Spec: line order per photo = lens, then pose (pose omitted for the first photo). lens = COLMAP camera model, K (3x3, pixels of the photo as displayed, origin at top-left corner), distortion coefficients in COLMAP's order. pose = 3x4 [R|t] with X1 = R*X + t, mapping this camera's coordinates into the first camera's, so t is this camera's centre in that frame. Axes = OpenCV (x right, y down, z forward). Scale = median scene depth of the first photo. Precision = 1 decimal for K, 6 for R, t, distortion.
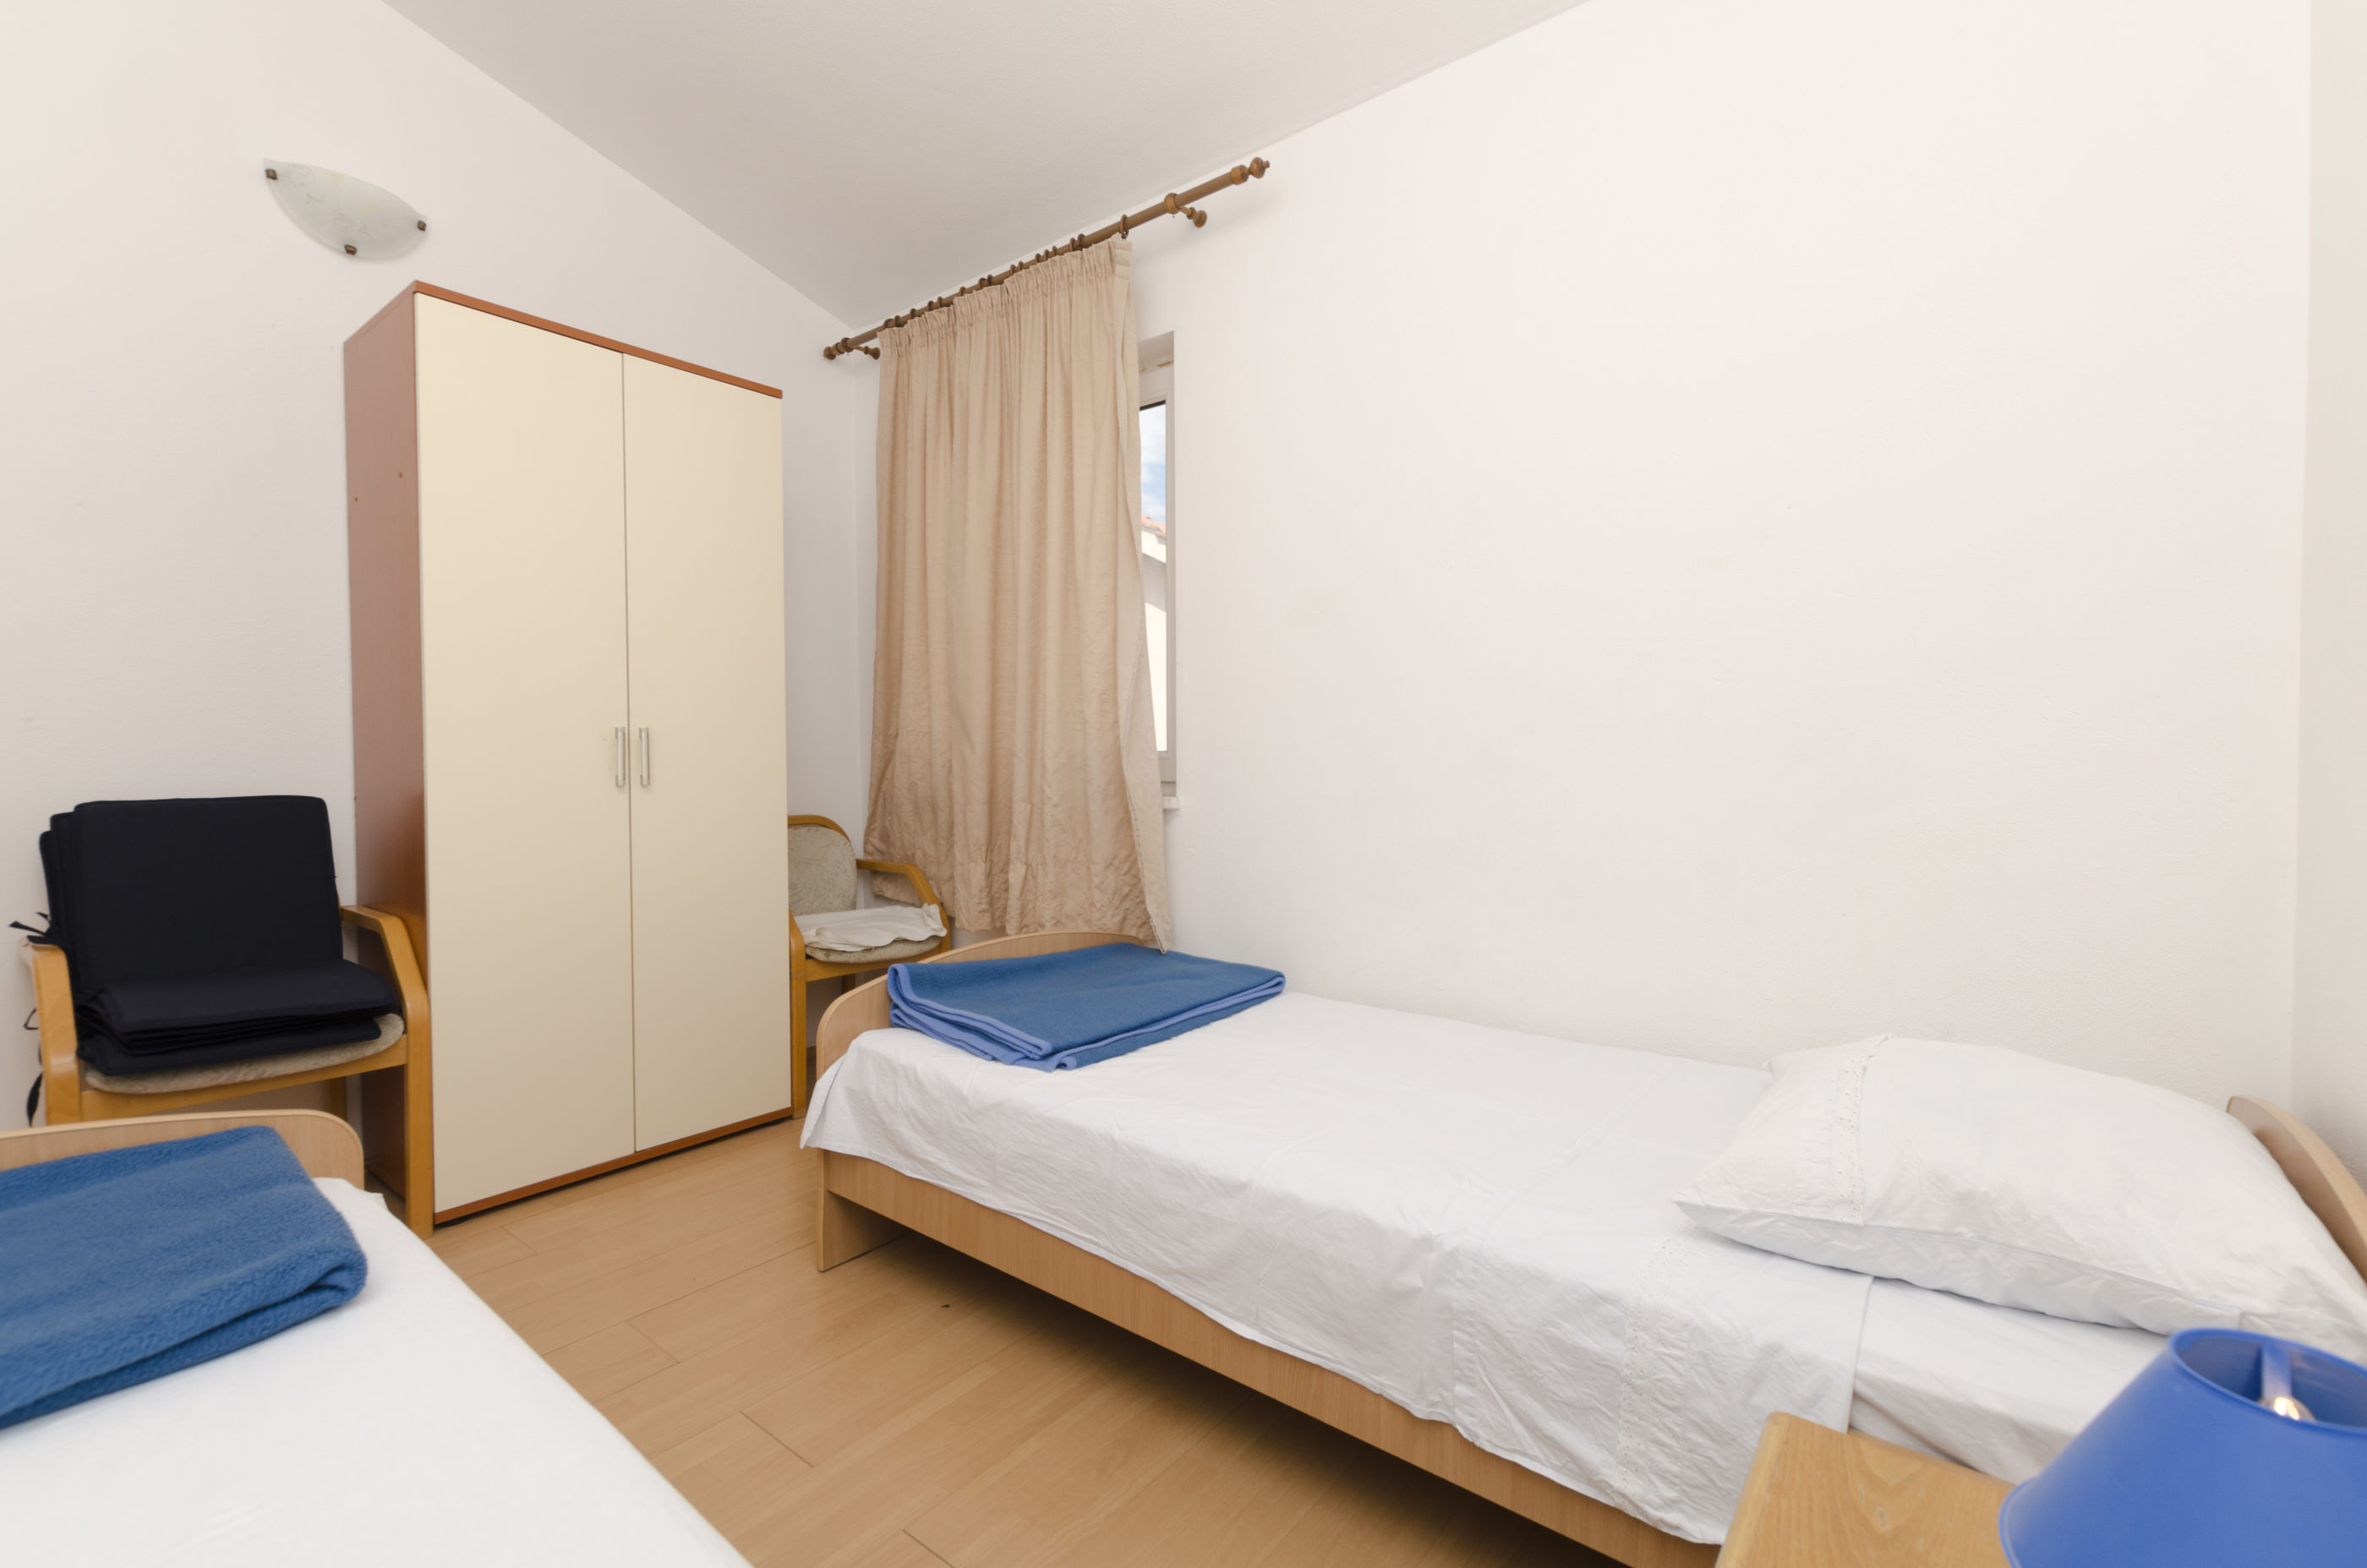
lens RADIAL K [[1029.1, 0, 1180.2], [0, 1029.1, 784.4], [0, 0, 1]] dist [0.007606, 0.000597]
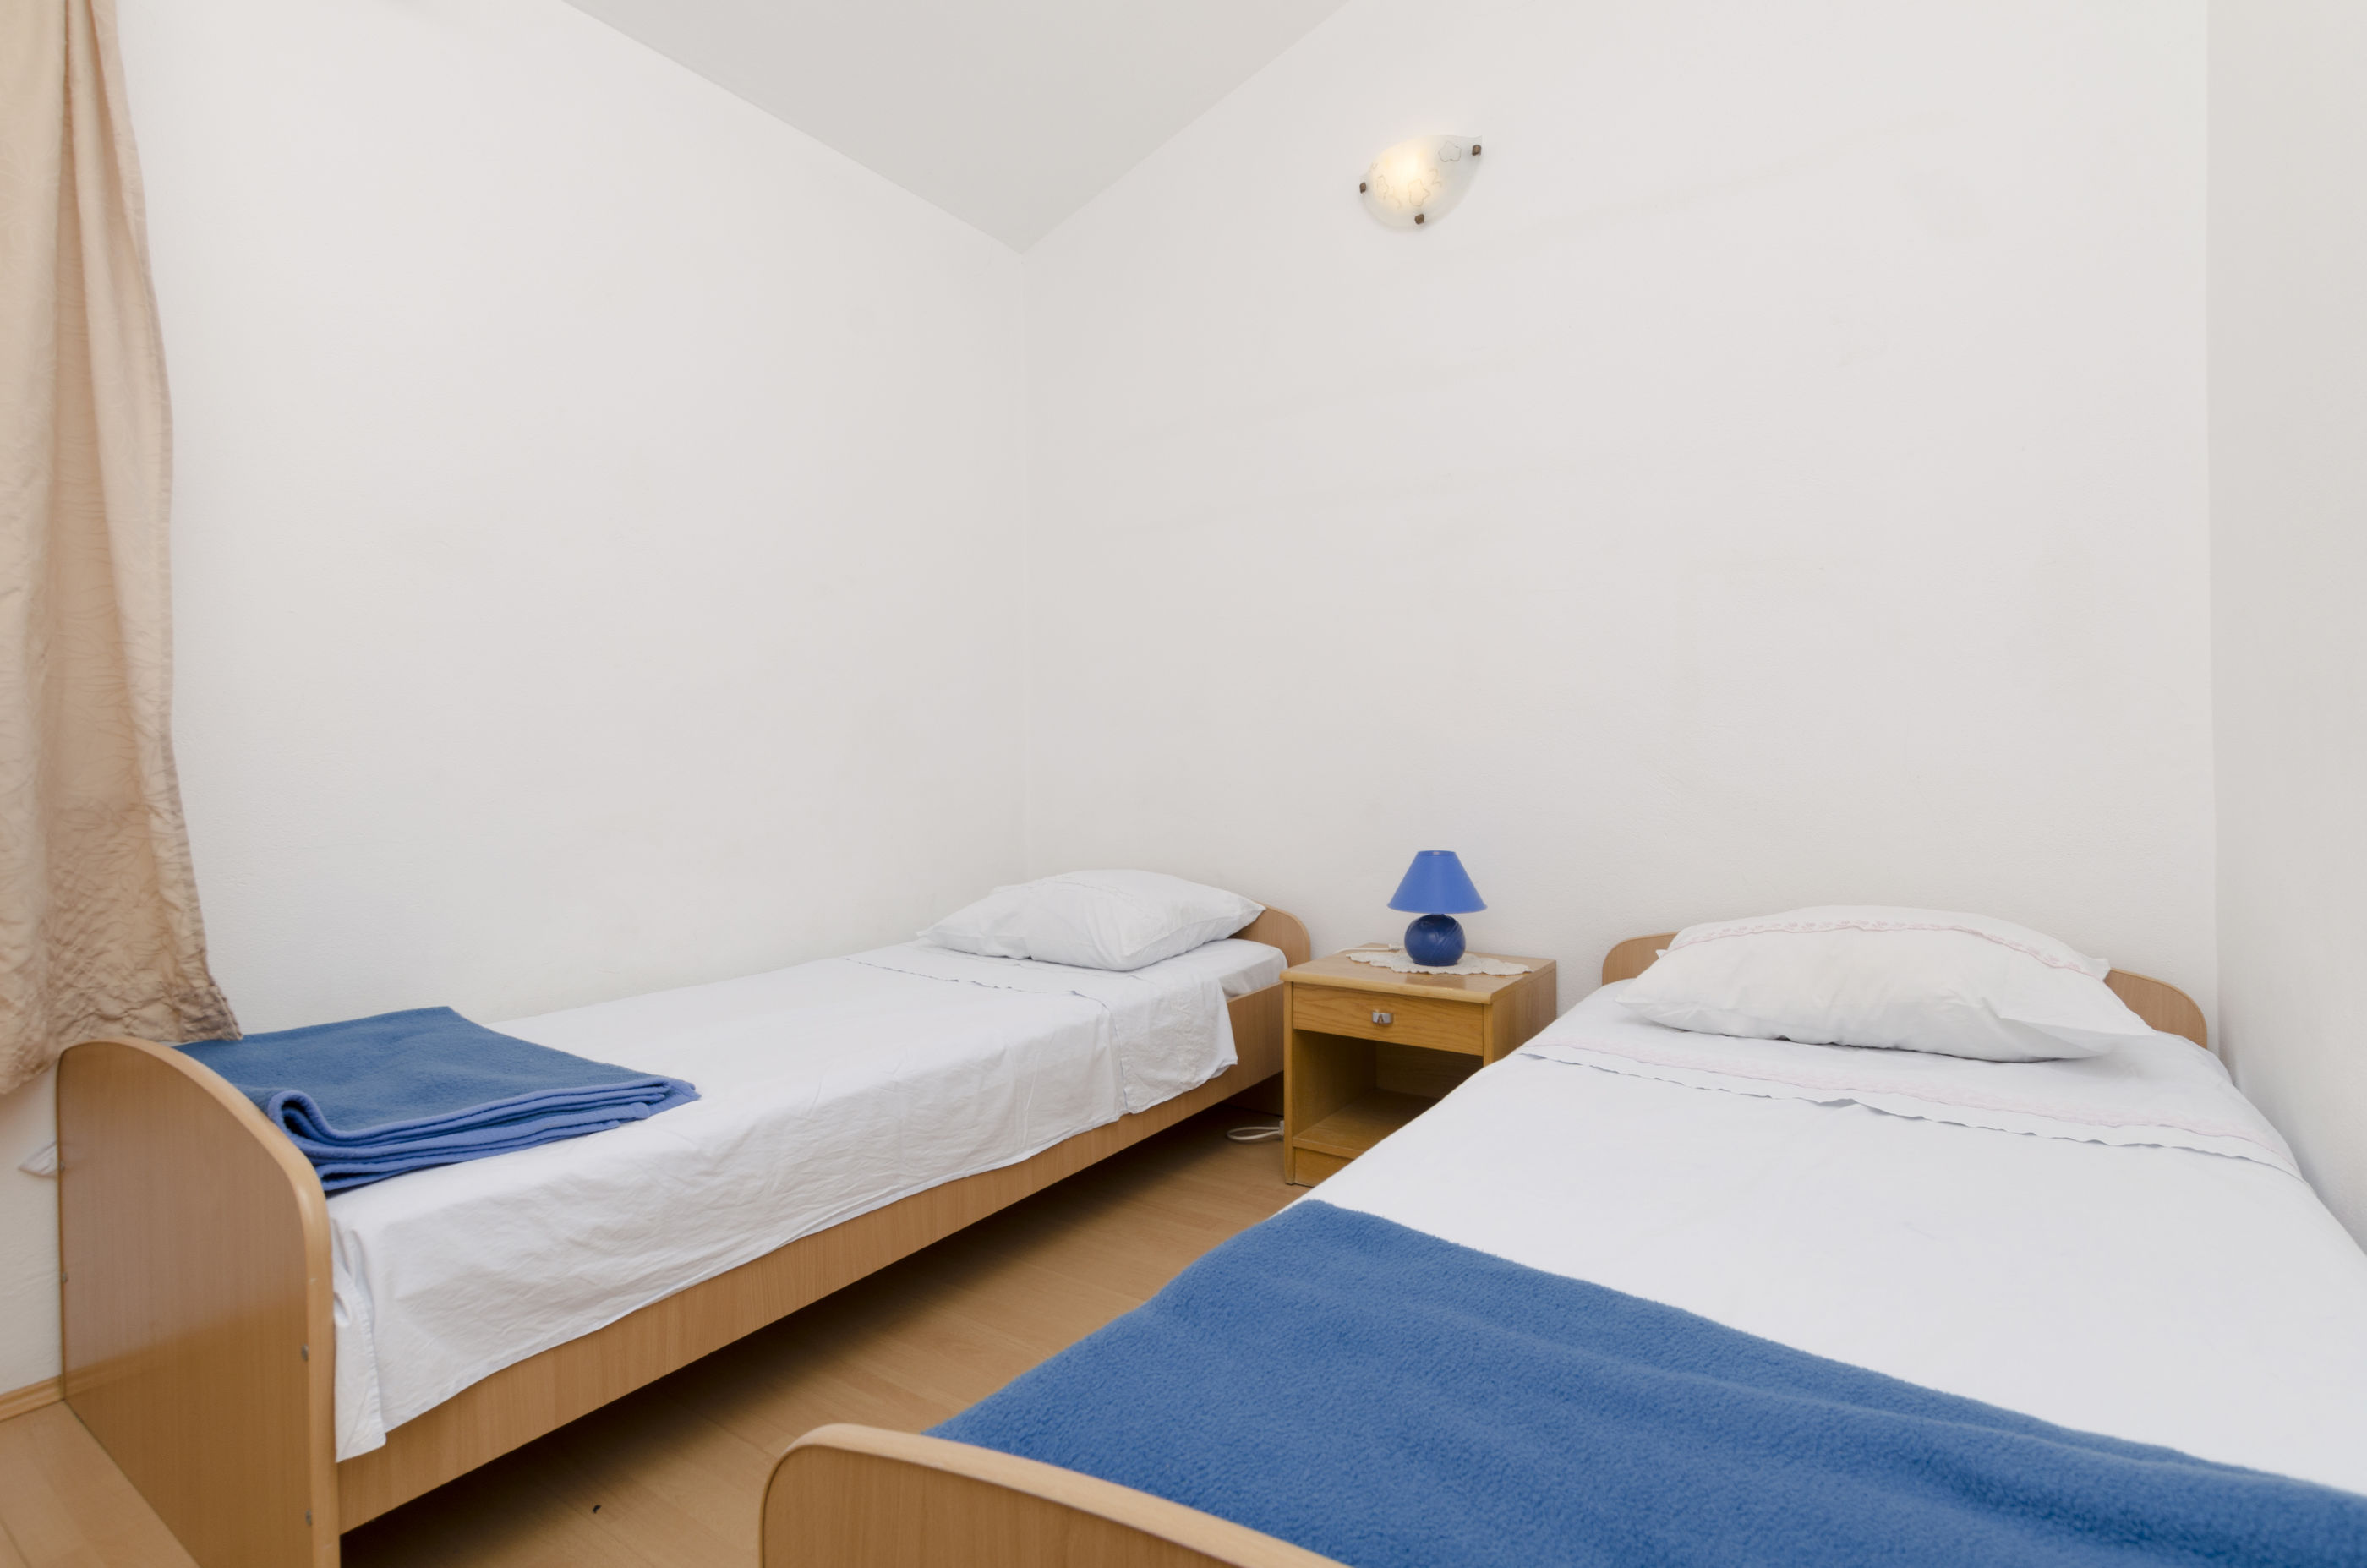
lens RADIAL K [[1085.1, 0, 1181.2], [0, 1085.1, 773.6], [0, 0, 1]] dist [0.003566, 0.000276]
pose [[-0.083175, -0.013784, 0.996440, -1.232418], [0.028605, 0.999459, 0.016213, 0.025641], [-0.996124, 0.029852, -0.082736, 0.838409]]
